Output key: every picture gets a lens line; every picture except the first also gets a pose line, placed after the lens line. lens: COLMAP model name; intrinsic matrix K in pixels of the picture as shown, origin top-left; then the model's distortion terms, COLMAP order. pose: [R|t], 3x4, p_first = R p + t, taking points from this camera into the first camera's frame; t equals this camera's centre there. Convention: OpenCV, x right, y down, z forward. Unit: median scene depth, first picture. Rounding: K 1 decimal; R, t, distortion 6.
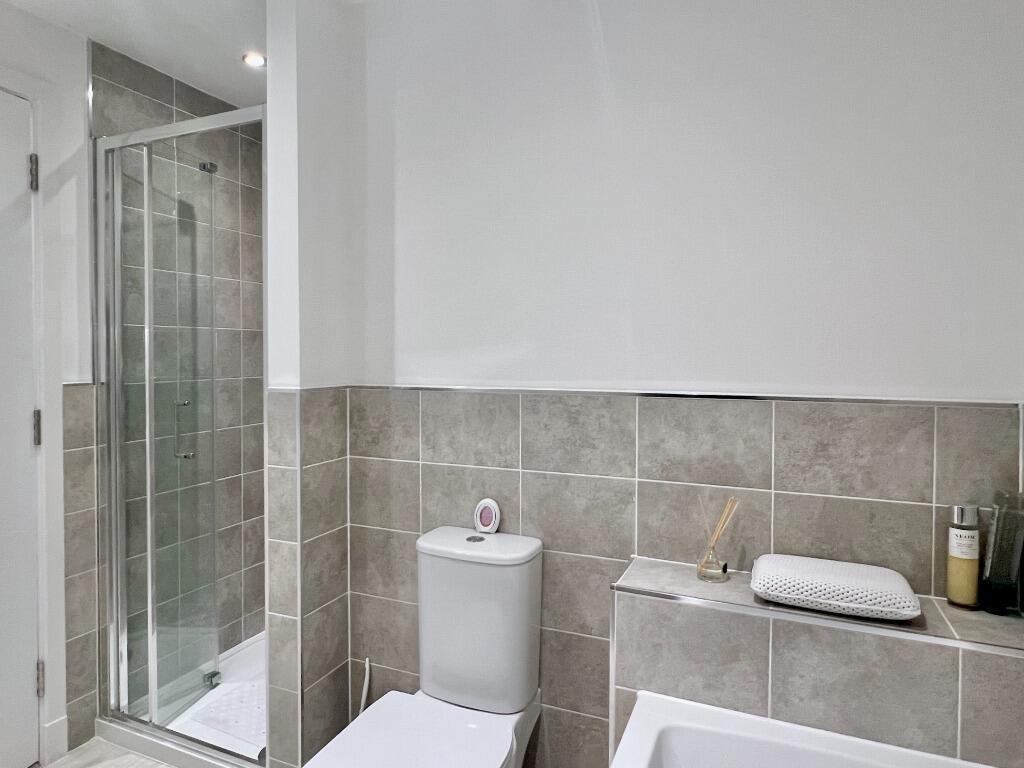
lens RADIAL K [[633.2, 0, 505.9], [0, 633.2, 380.0], [0, 0, 1]] dist [-0.003535, -0.000466]
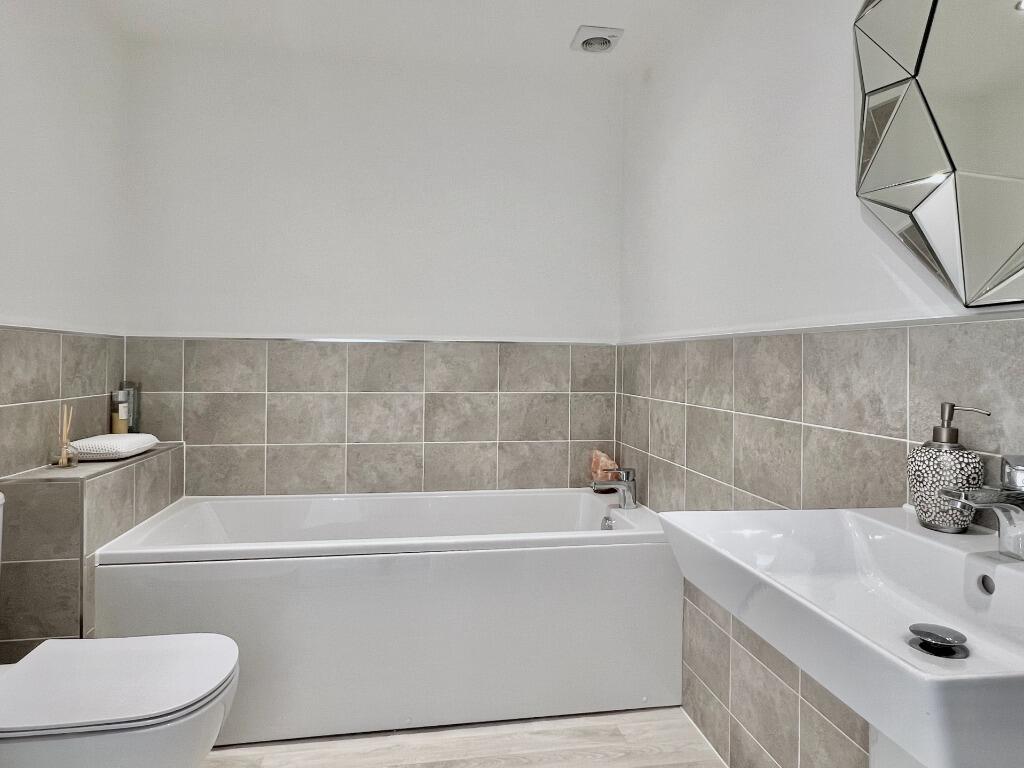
lens RADIAL K [[633.2, 0, 505.9], [0, 633.2, 380.0], [0, 0, 1]] dist [-0.003535, -0.000466]
pose [[-0.539780, -0.037843, 0.840955, -1.300363], [0.023022, 0.997952, 0.059685, 0.075000], [-0.841491, 0.051577, -0.537803, 0.942835]]
